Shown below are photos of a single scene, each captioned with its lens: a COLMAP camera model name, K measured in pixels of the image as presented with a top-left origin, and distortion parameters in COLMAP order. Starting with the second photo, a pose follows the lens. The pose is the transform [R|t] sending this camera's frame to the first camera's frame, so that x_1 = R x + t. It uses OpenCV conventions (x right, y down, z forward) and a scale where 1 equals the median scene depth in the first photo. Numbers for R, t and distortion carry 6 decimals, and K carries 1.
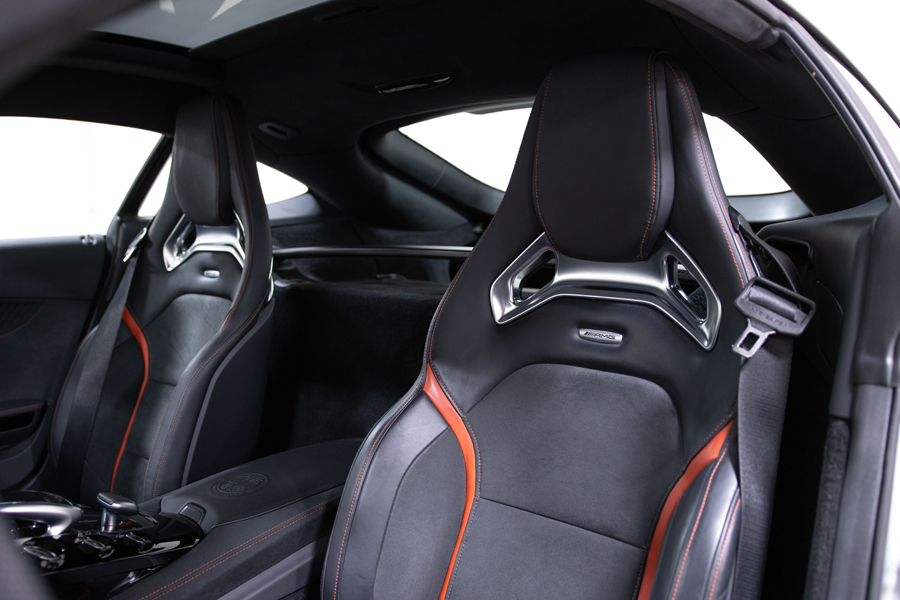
lens RADIAL K [[753.8, 0, 450.0], [0, 753.8, 300.0], [0, 0, 1]] dist [-0.059841, 0.008721]
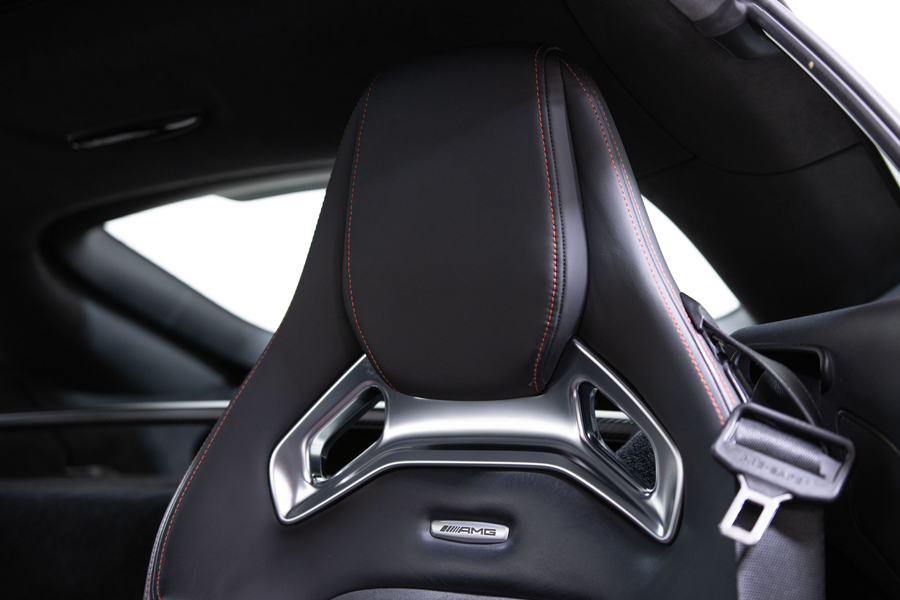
lens RADIAL K [[1090.3, 0, 437.2], [0, 1090.3, 299.8], [0, 0, 1]] dist [0.014803, 0.030140]
pose [[0.975278, 0.005390, 0.220914, -0.006400], [0.040019, 0.978864, -0.200557, 0.045587], [-0.217326, 0.204439, 0.954450, 0.208711]]
